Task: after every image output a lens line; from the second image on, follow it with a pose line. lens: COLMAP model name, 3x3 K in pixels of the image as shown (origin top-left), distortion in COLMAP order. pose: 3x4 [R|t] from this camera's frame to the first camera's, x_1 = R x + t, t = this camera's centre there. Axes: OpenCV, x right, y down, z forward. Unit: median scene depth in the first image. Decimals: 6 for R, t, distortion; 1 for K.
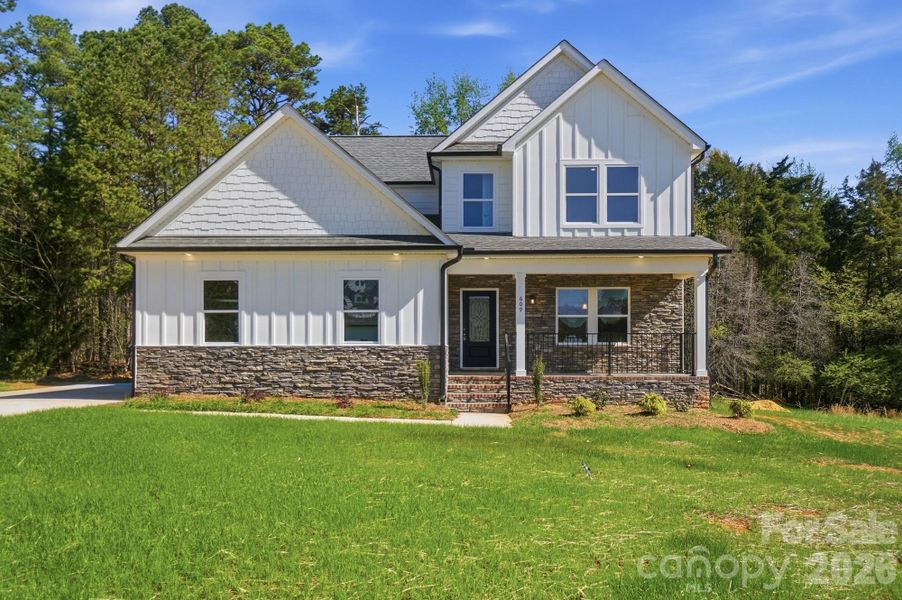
lens RADIAL K [[700.2, 0, 451.0], [0, 700.2, 315.7], [0, 0, 1]] dist [0.039241, 0.003419]
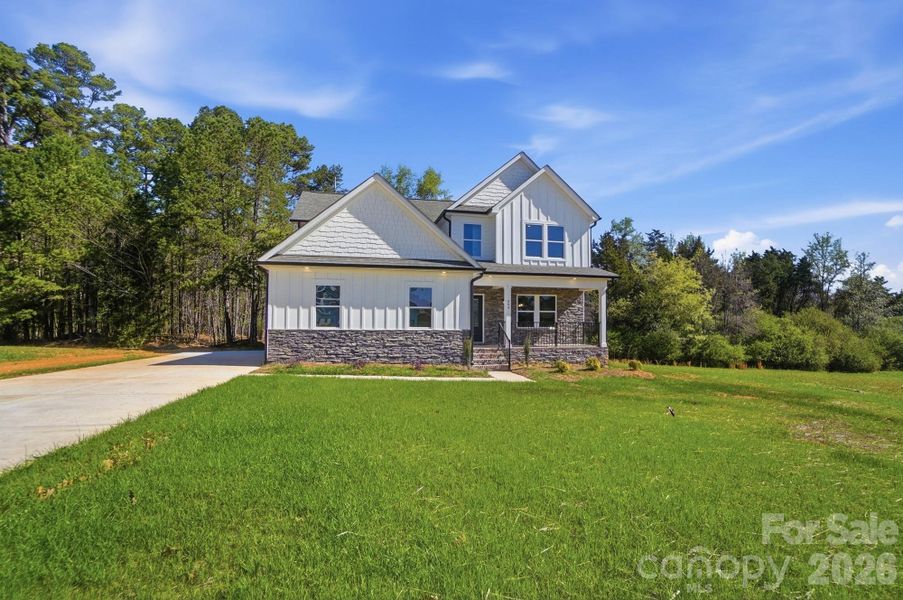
lens RADIAL K [[408.0, 0, 449.4], [0, 408.0, 296.9], [0, 0, 1]] dist [-0.057098, 0.022370]
pose [[0.972270, 0.021094, 0.232907, -0.270354], [-0.016079, 0.999597, -0.023411, -0.009967], [-0.233307, 0.019017, 0.972217, 0.097473]]
